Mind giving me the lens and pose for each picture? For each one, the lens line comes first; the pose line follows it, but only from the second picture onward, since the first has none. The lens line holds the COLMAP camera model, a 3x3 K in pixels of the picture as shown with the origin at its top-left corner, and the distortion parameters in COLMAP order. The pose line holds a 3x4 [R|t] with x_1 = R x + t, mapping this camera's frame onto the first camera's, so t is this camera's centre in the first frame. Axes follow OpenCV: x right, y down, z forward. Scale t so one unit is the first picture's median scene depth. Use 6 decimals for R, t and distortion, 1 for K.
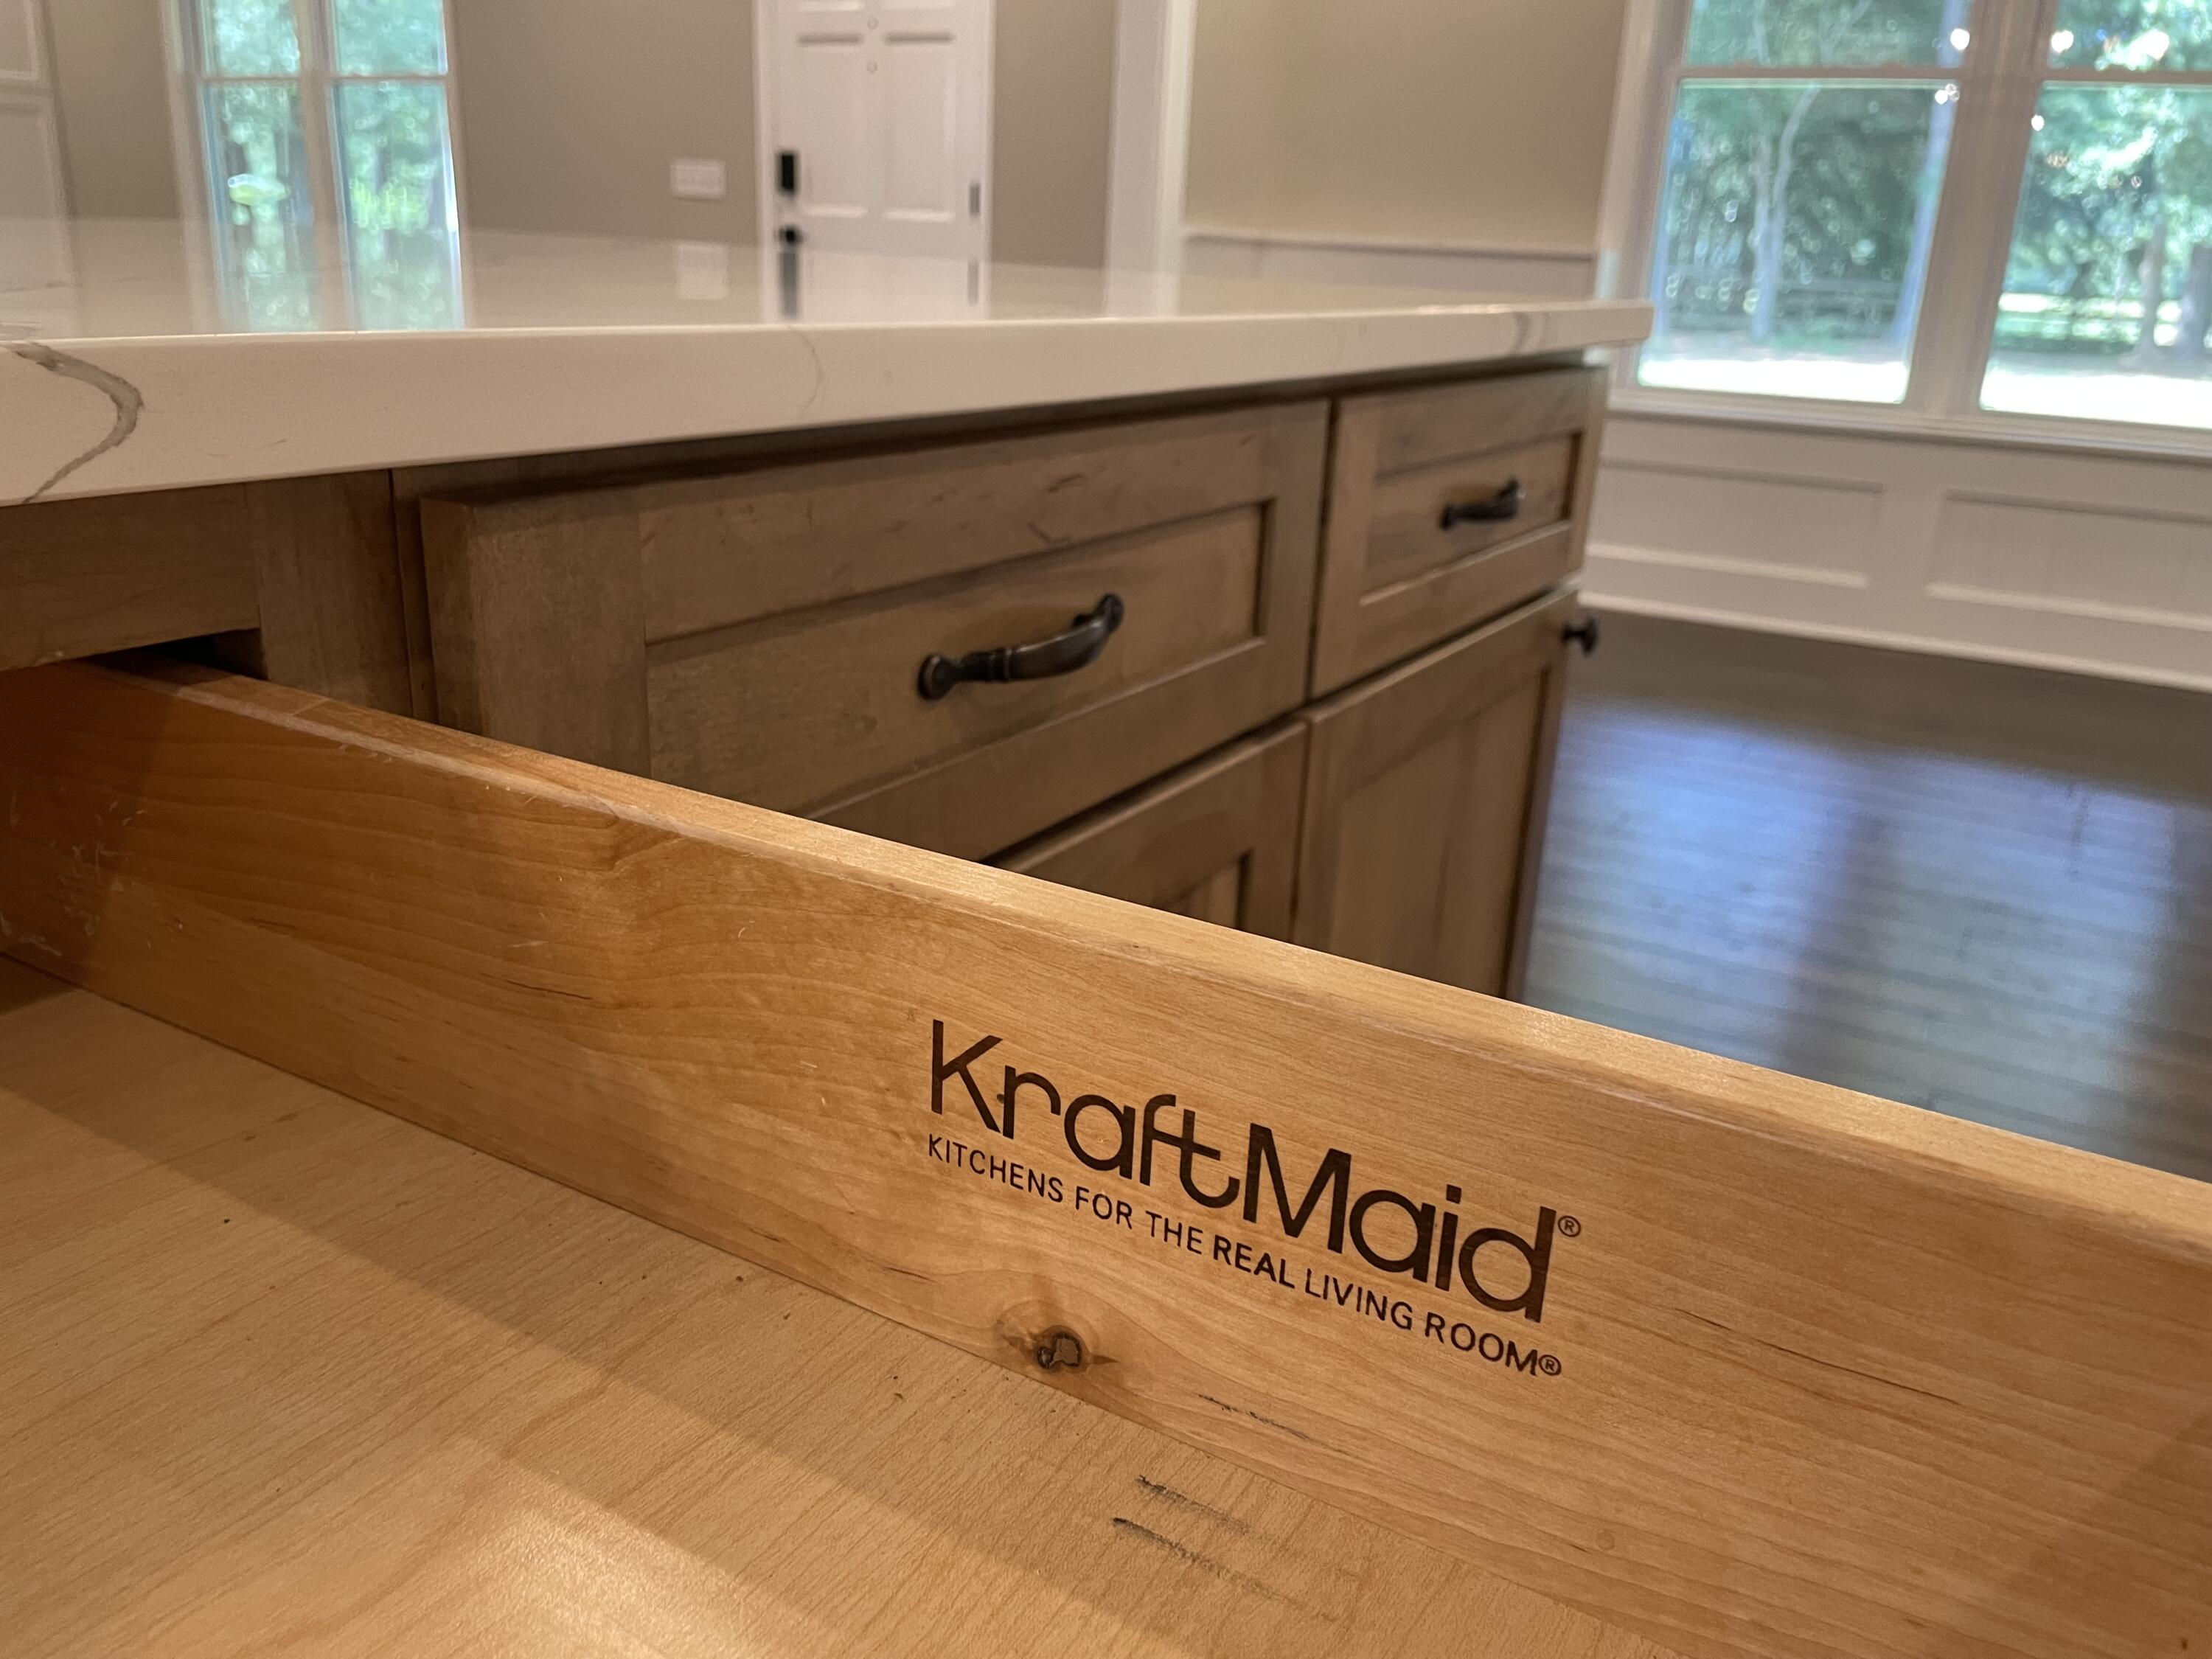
lens RADIAL K [[1708.4, 0, 1106.0], [0, 1708.4, 829.5], [0, 0, 1]] dist [0.093340, -0.140980]
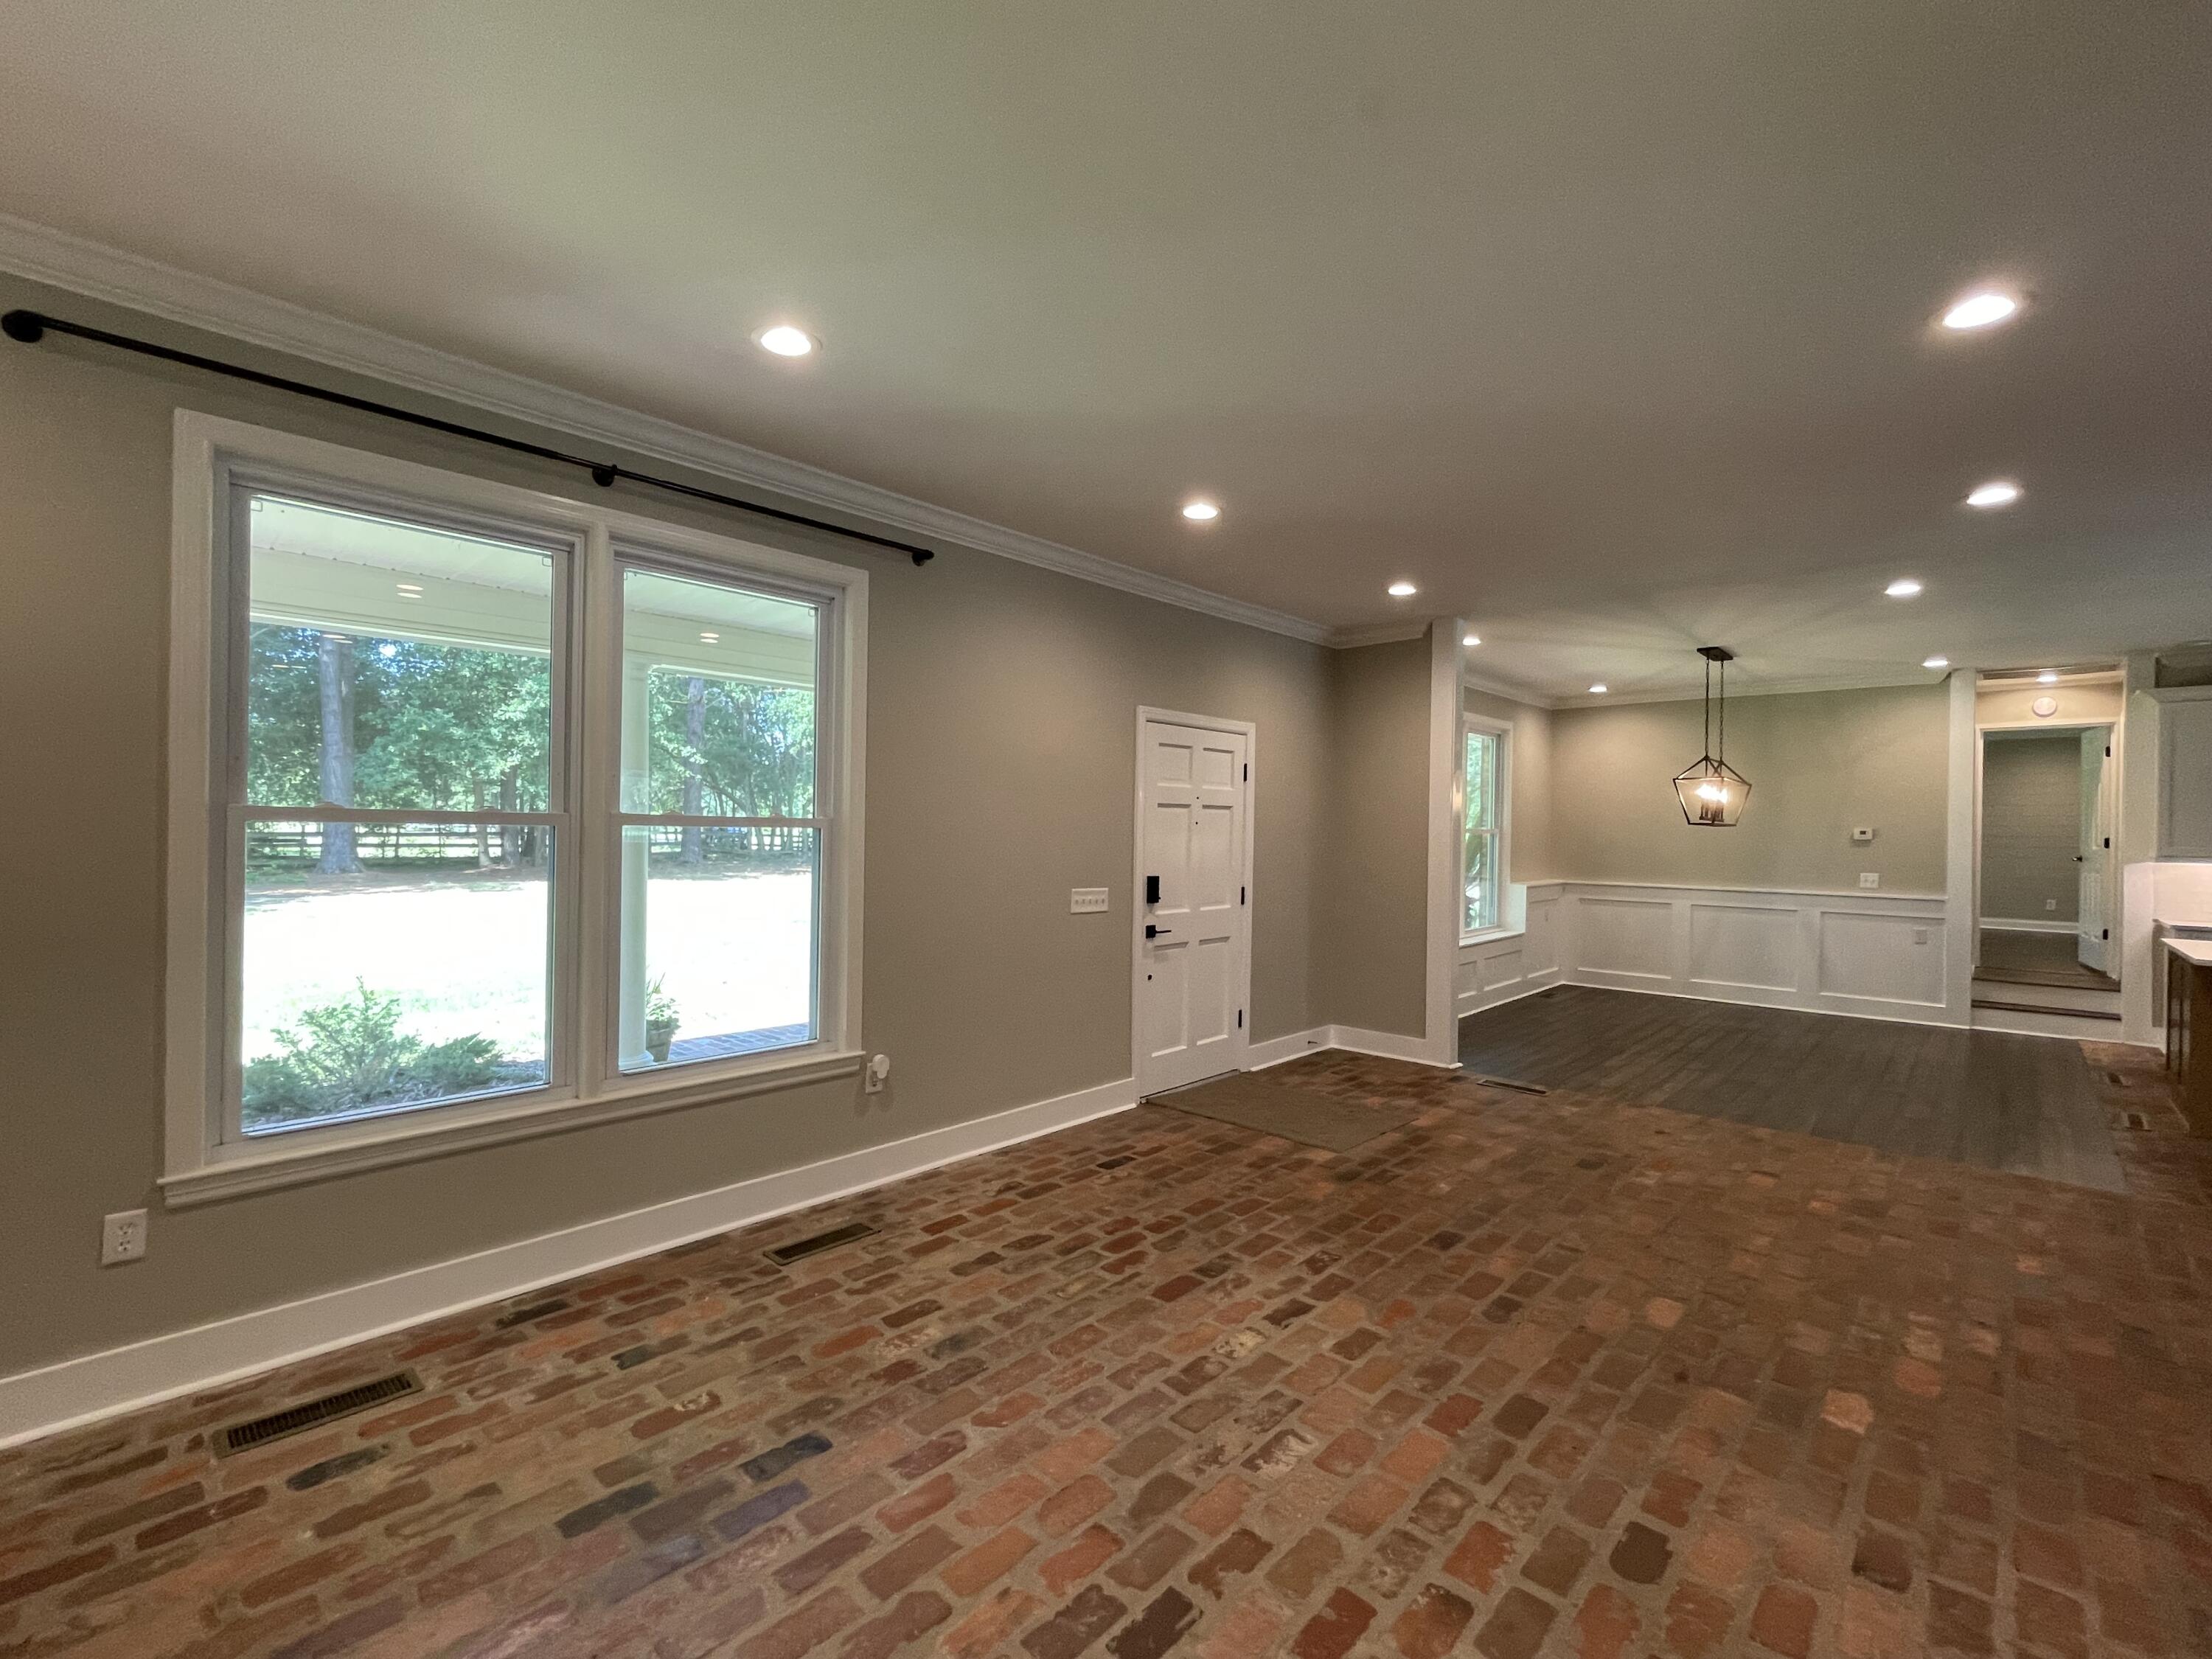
lens RADIAL K [[961.3, 0, 1107.6], [0, 961.3, 831.4], [0, 0, 1]] dist [-0.002651, -0.000765]
pose [[0.220568, -0.049755, 0.974102, -0.946203], [0.309130, 0.950778, -0.021433, -0.415907], [-0.925088, 0.305851, 0.225092, 0.834834]]
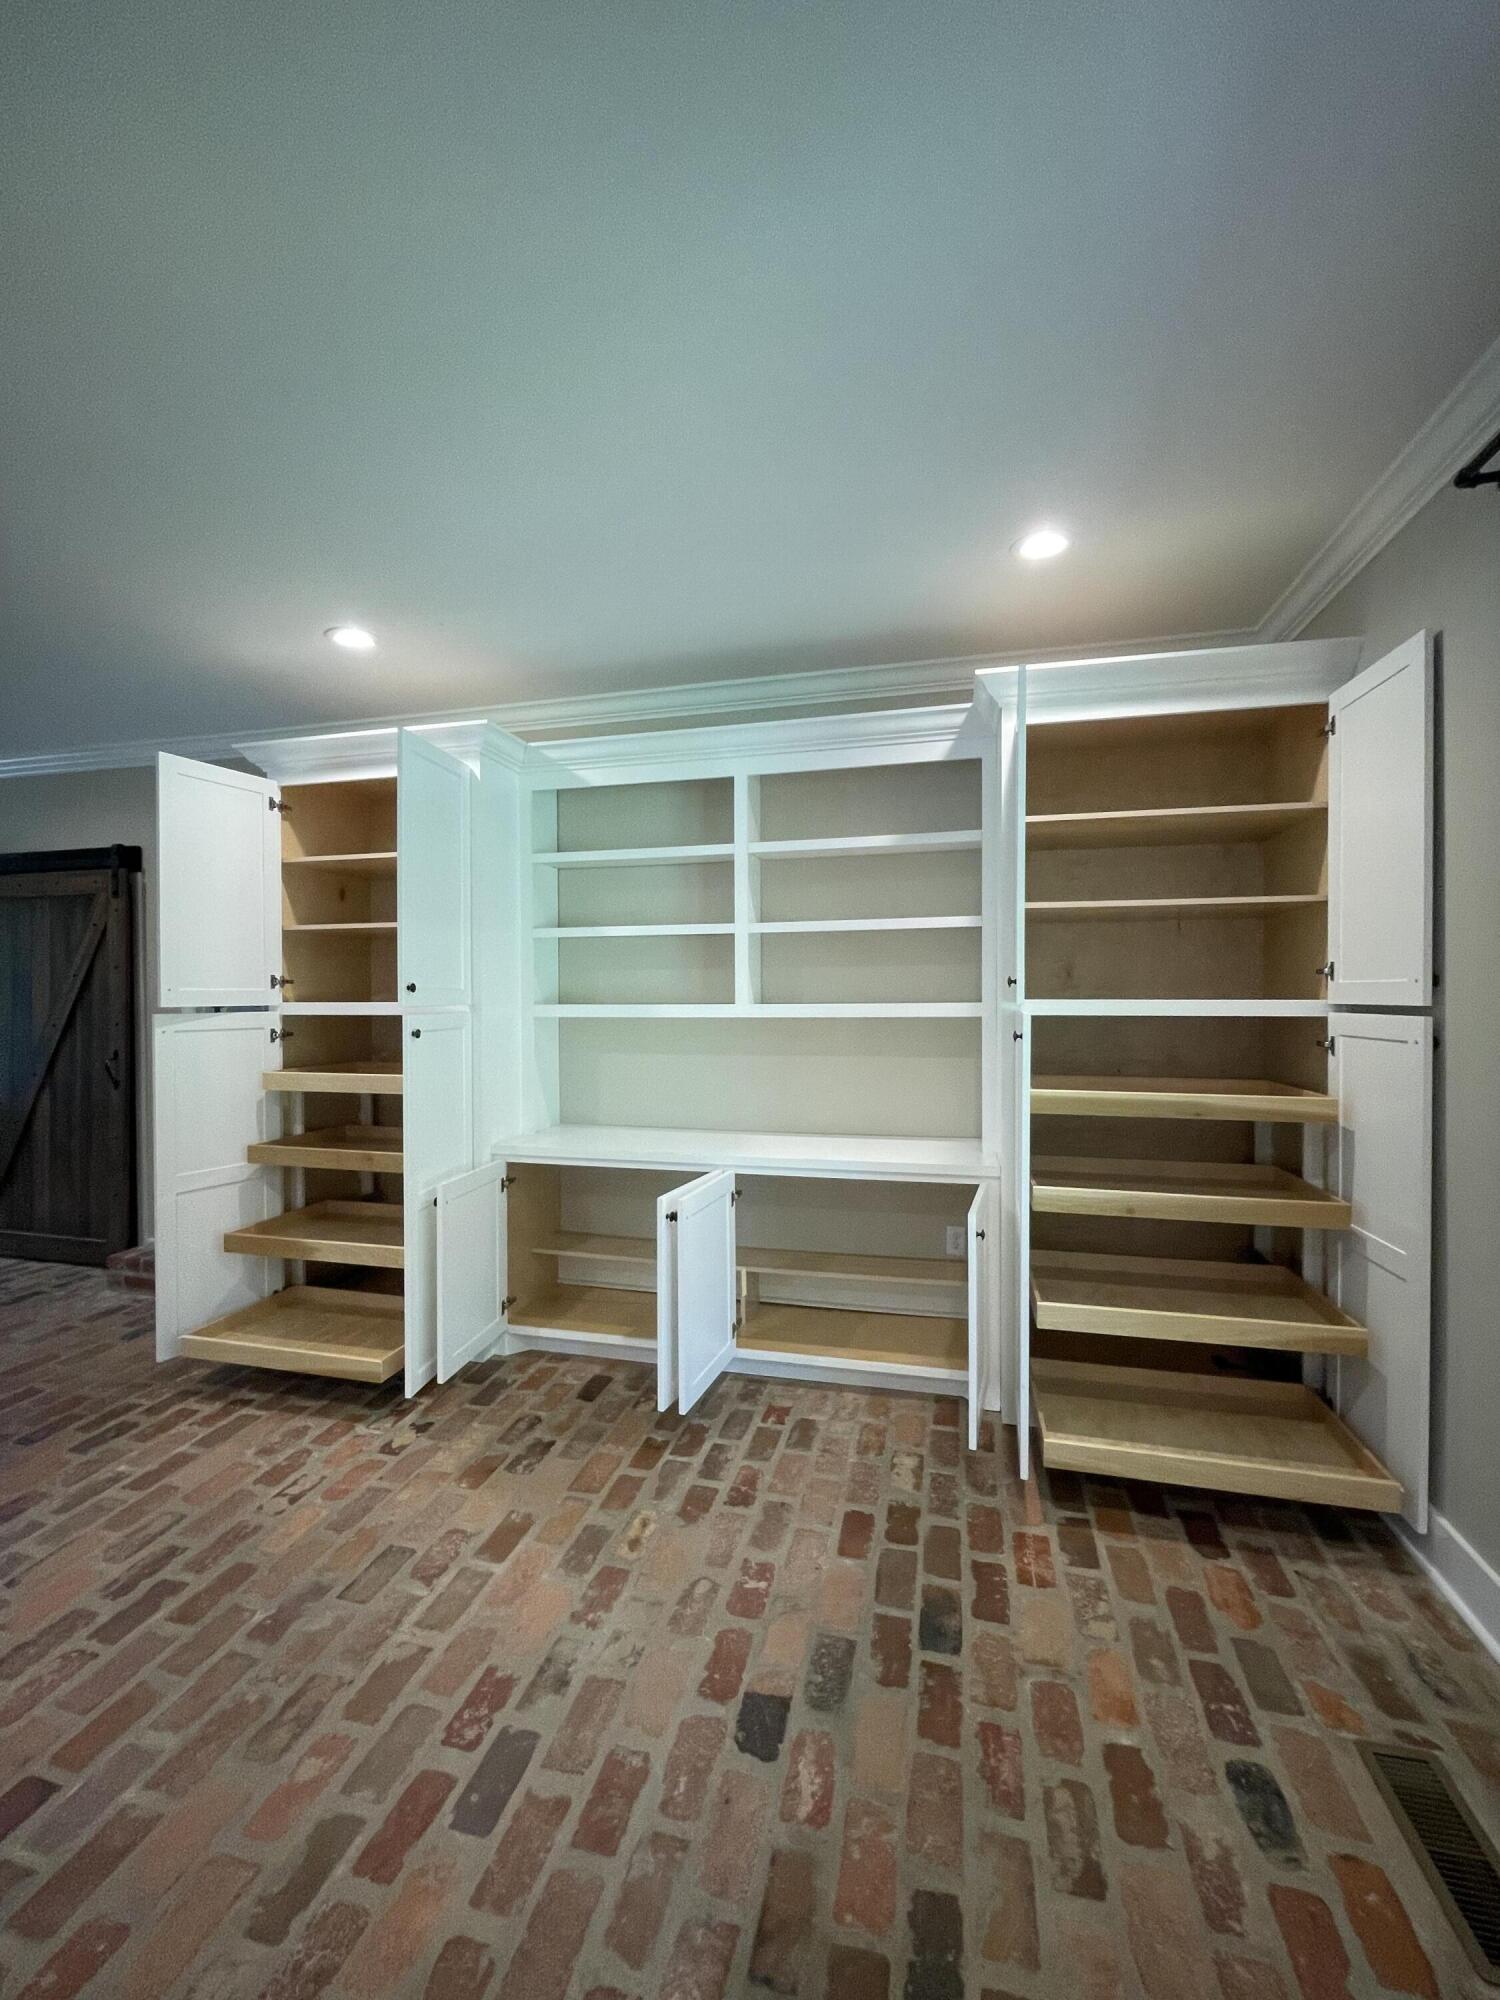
lens RADIAL K [[811.3, 0, 750.0], [0, 811.3, 1000.0], [0, 0, 1]] dist [-0.004102, 0.000079]
pose [[0.276823, -0.040120, -0.960083, -0.519919], [-0.287127, 0.950029, -0.122488, -0.439641], [0.917021, 0.309573, 0.251470, 0.964439]]
